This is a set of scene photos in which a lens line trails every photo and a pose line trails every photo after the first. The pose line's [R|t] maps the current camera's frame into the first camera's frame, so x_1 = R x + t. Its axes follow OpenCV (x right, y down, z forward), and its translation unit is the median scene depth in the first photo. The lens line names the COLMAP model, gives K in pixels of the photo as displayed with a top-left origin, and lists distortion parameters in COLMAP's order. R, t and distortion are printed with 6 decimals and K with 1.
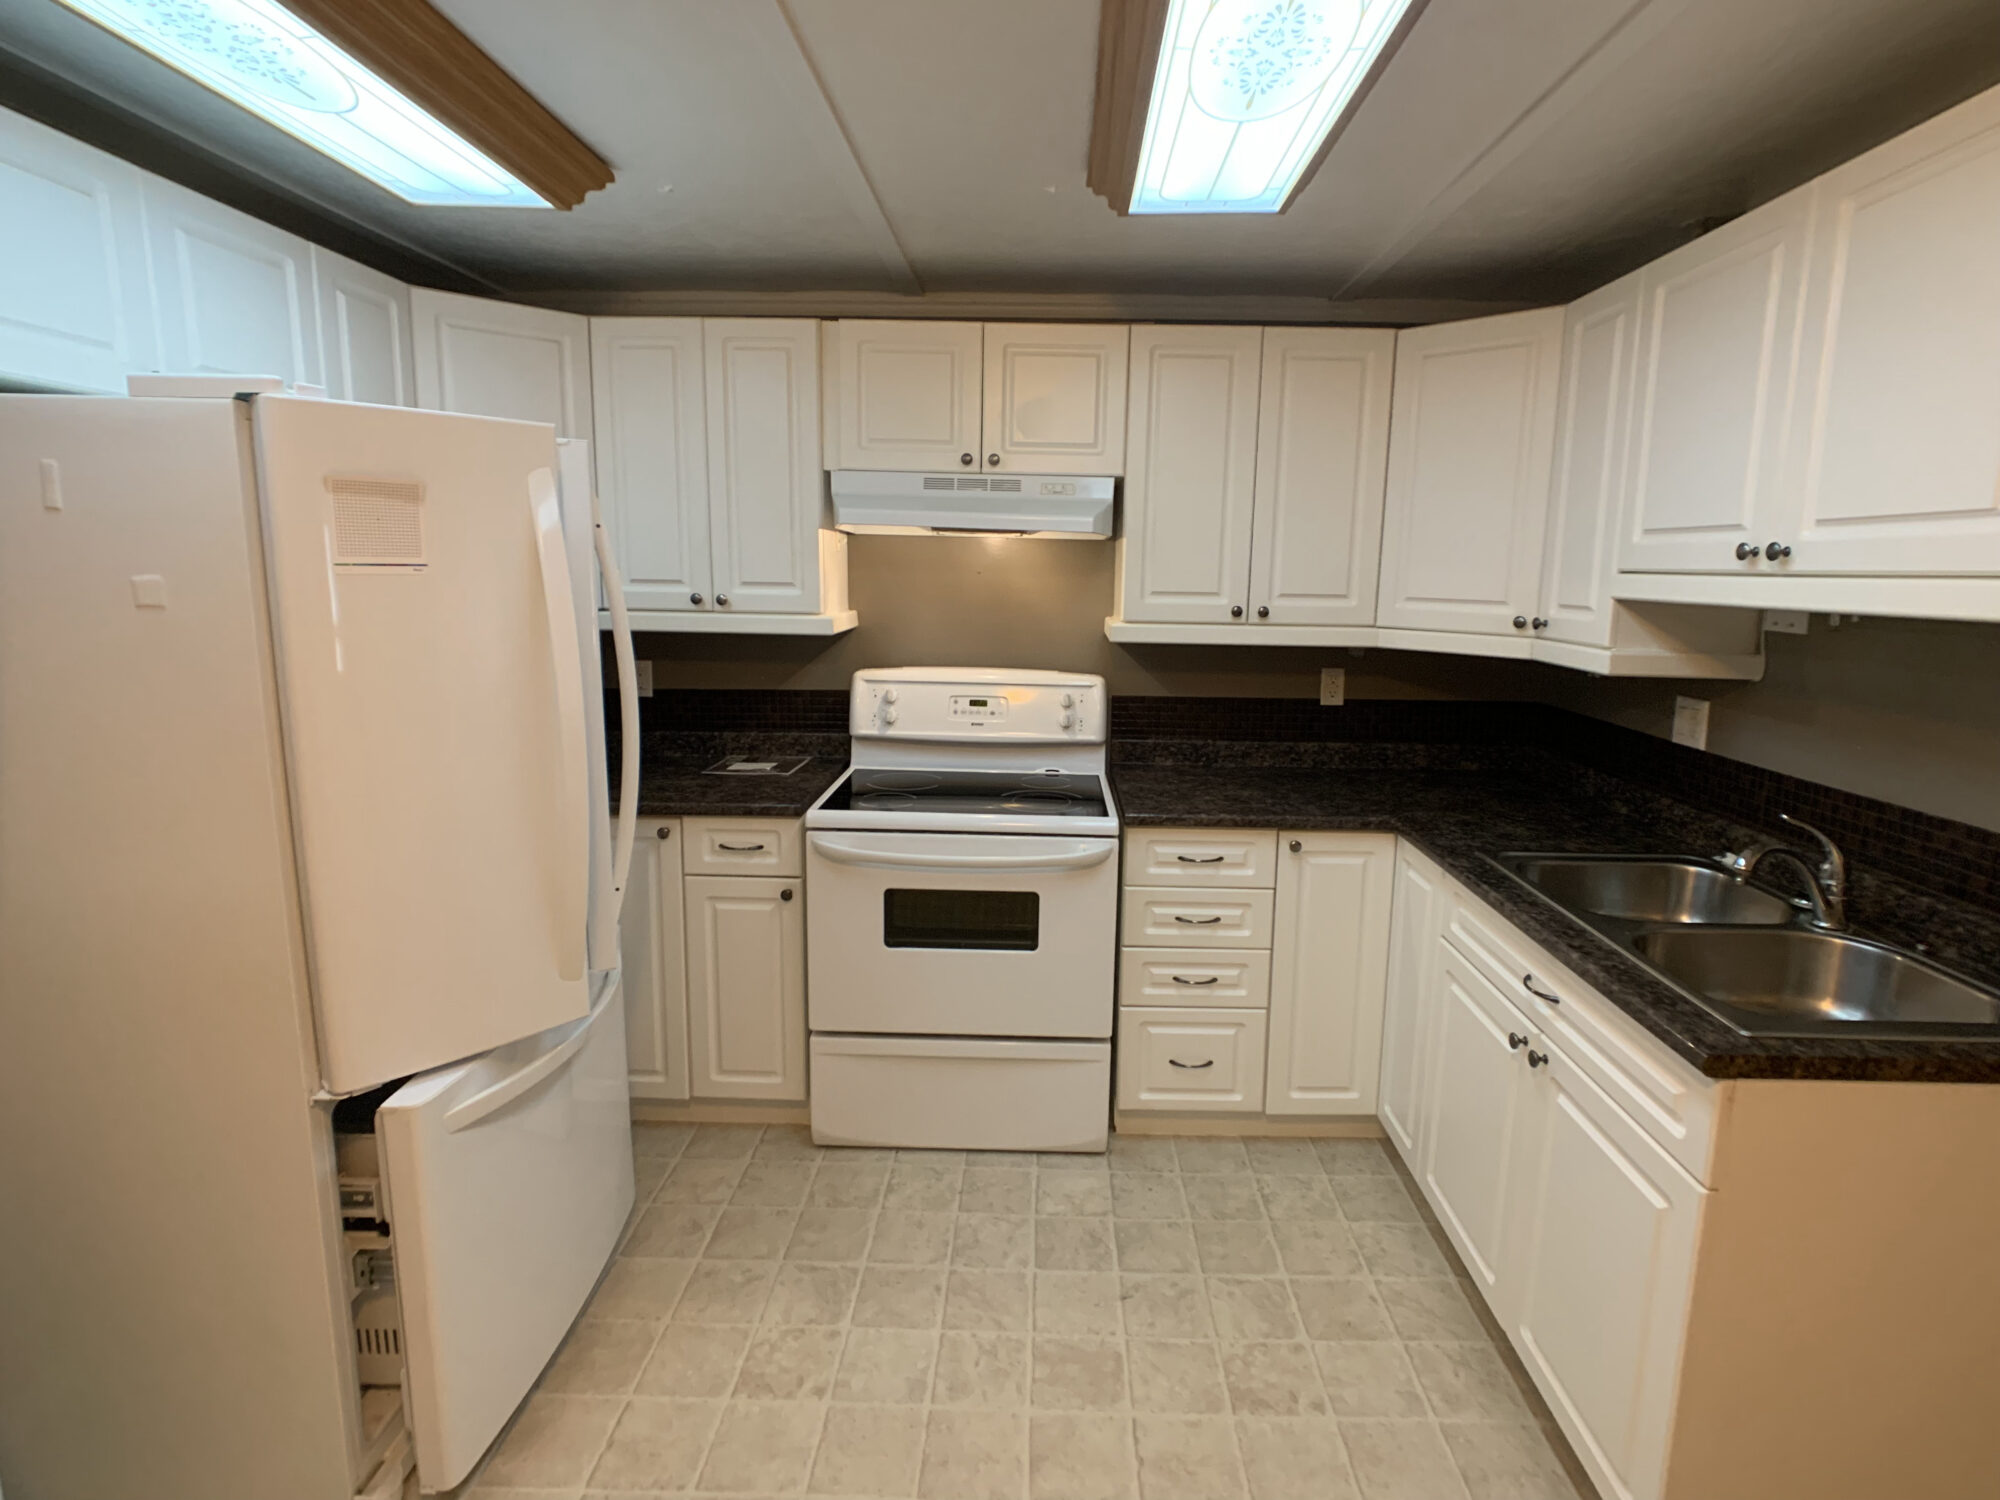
lens RADIAL K [[971.1, 0, 1047.0], [0, 971.1, 713.7], [0, 0, 1]] dist [-0.009637, -0.000877]
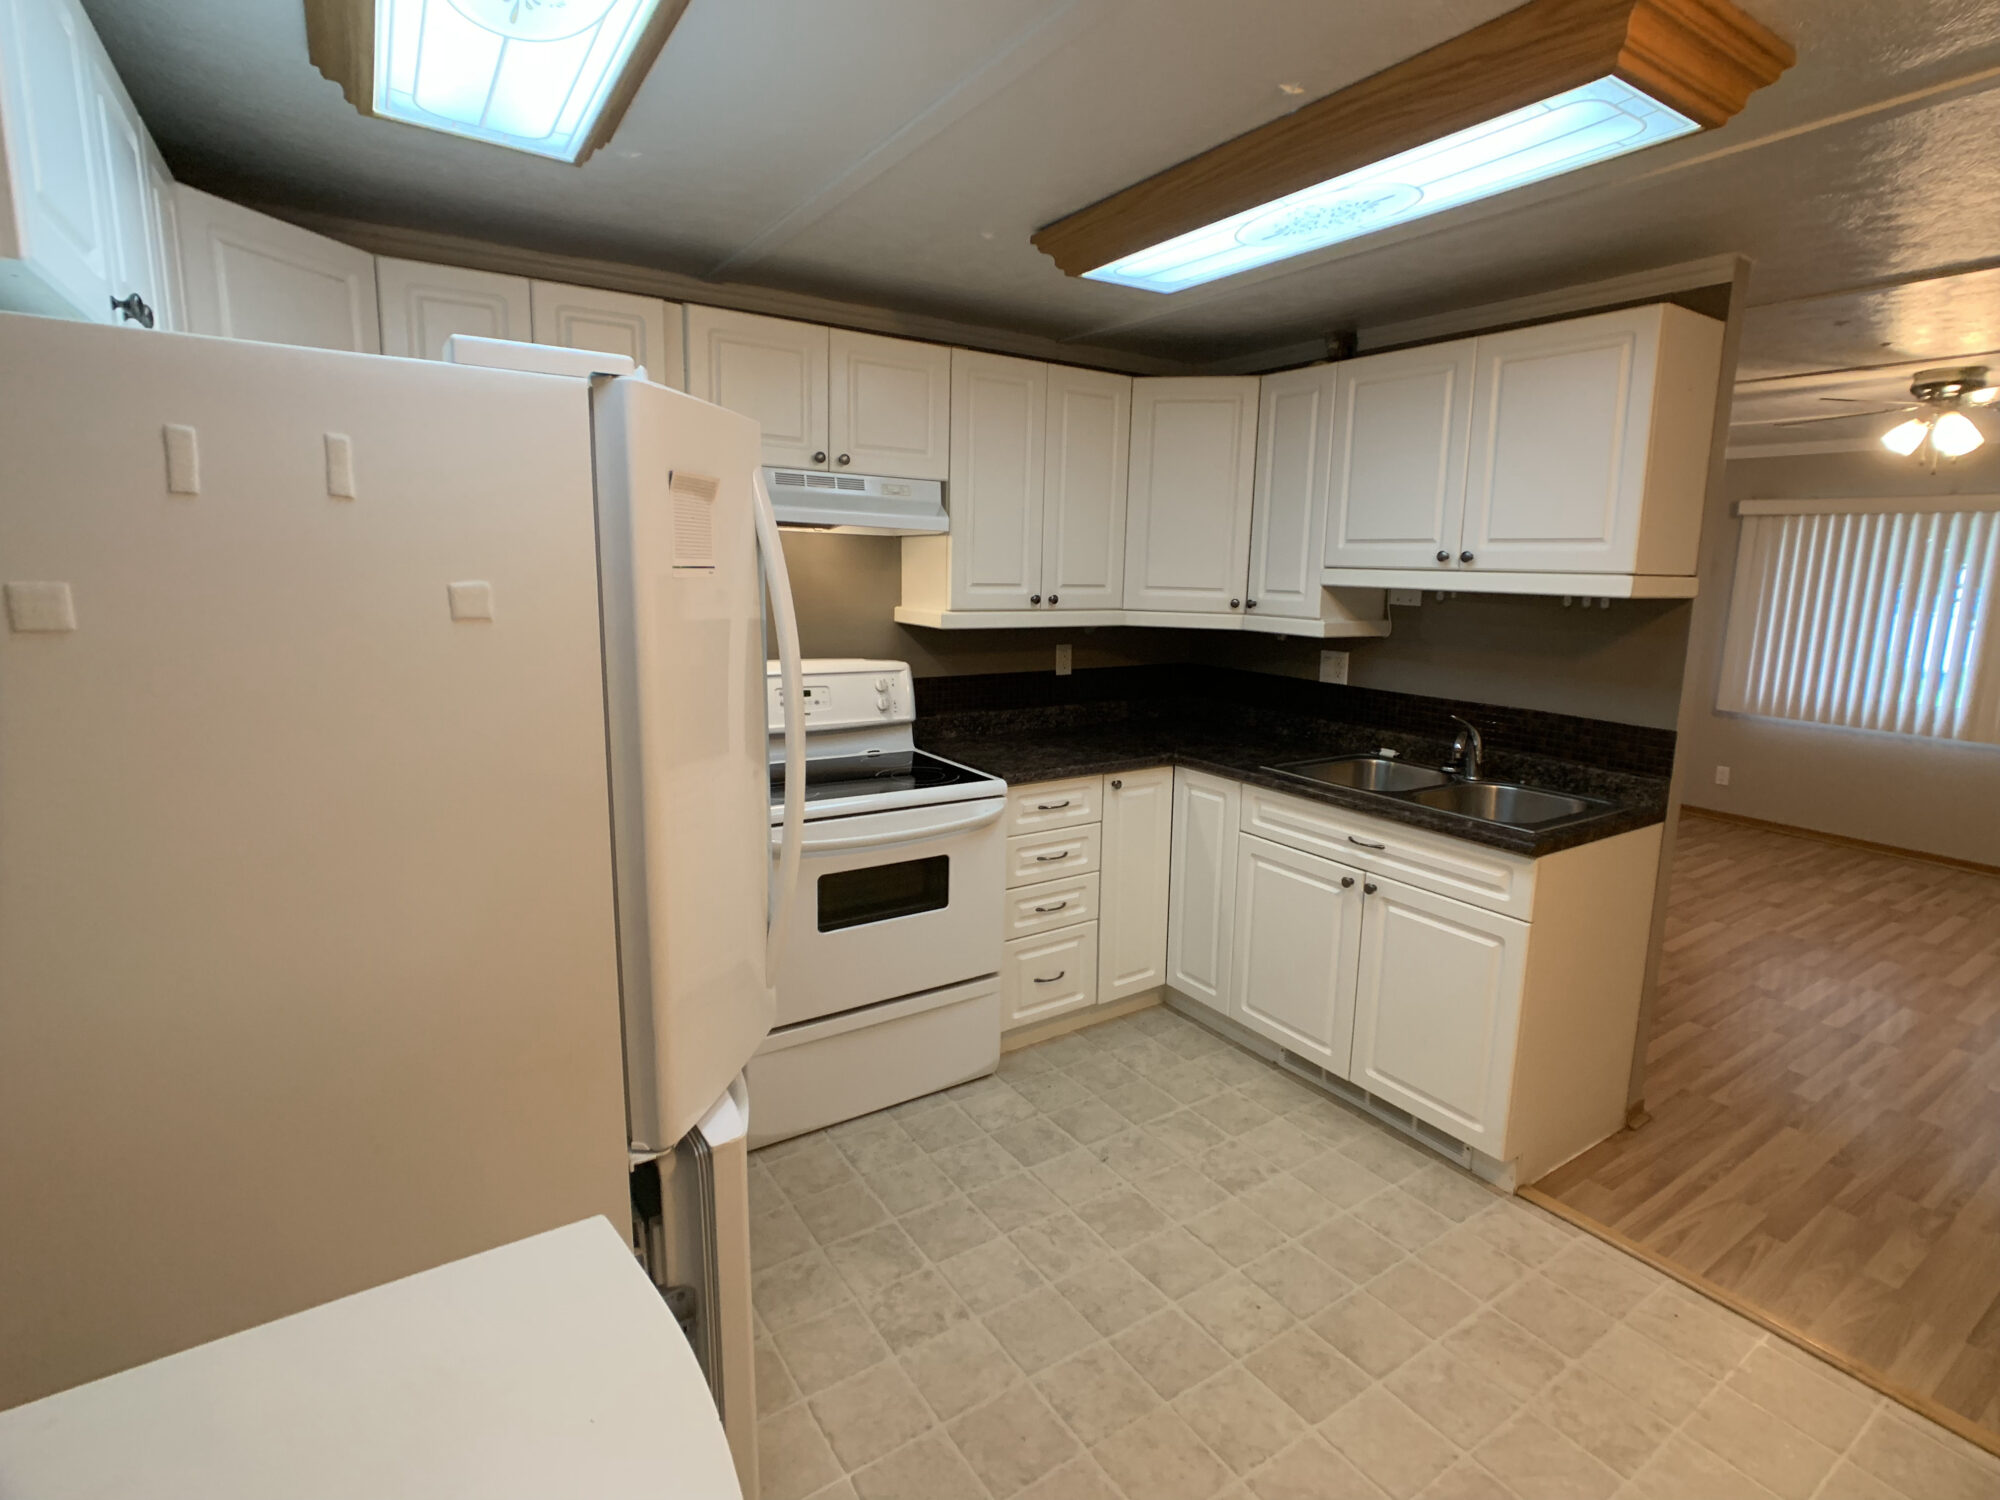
lens RADIAL K [[956.7, 0, 1029.6], [0, 956.7, 709.7], [0, 0, 1]] dist [0.004843, -0.024115]
pose [[0.827390, -0.083780, 0.555344, -0.509402], [0.077063, 0.996394, 0.035504, -0.013348], [-0.556316, 0.013421, 0.830863, 0.029500]]
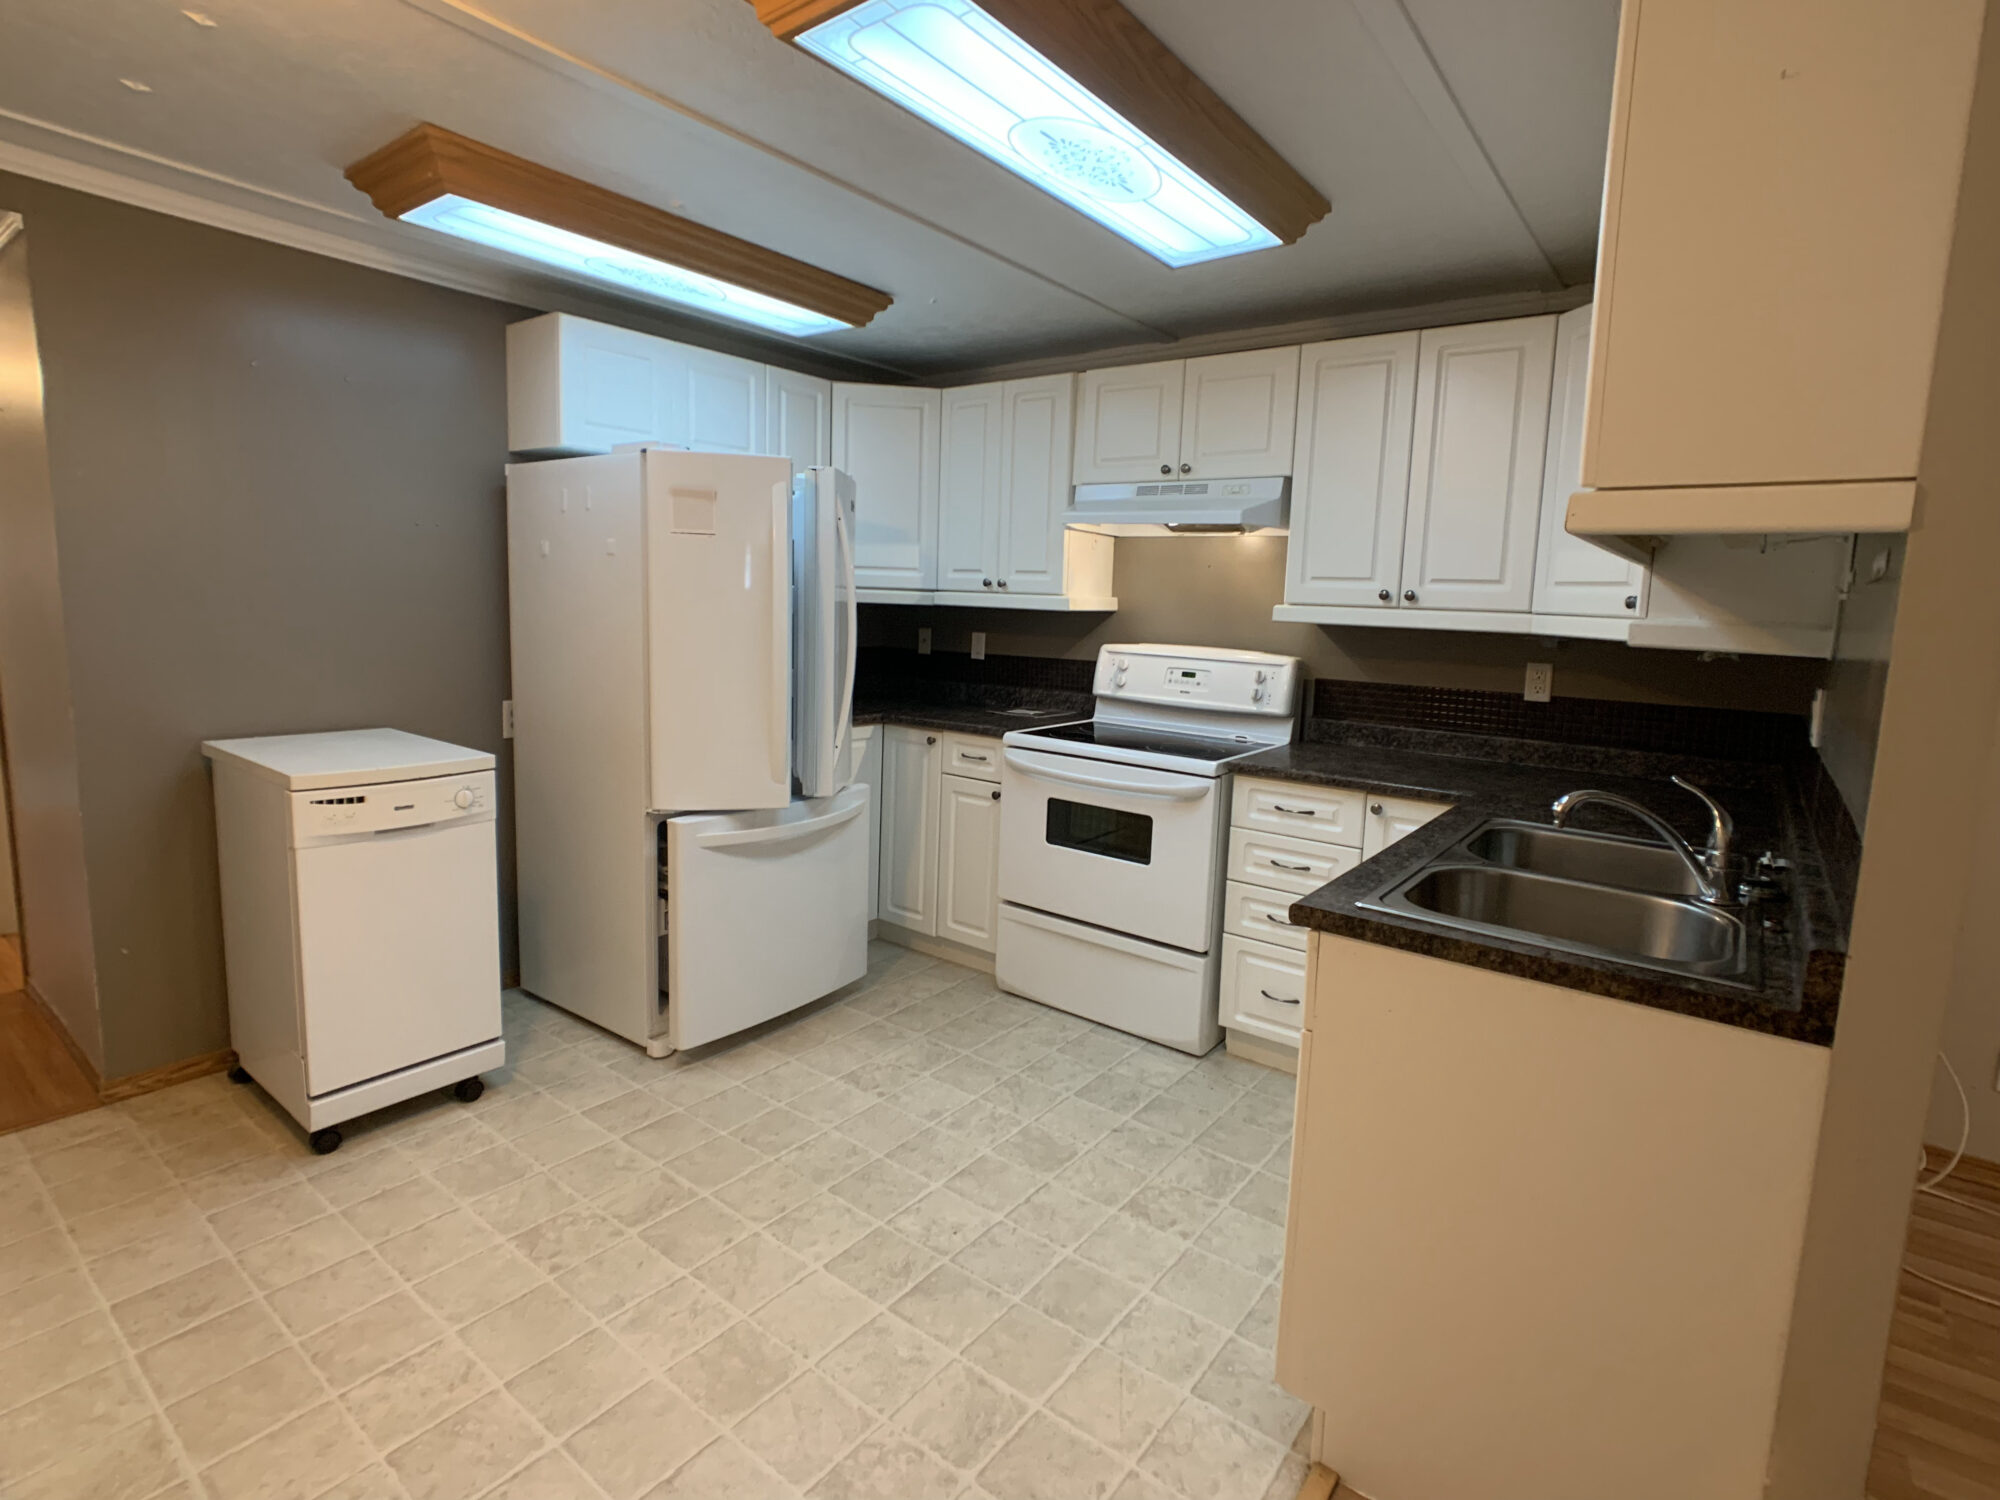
lens RADIAL K [[971.1, 0, 1047.0], [0, 971.1, 713.7], [0, 0, 1]] dist [-0.009637, -0.000877]
pose [[0.818803, 0.077539, -0.568814, 0.544855], [-0.104348, 0.994433, -0.014650, 0.084140], [0.564511, 0.071350, 0.822336, -0.082642]]
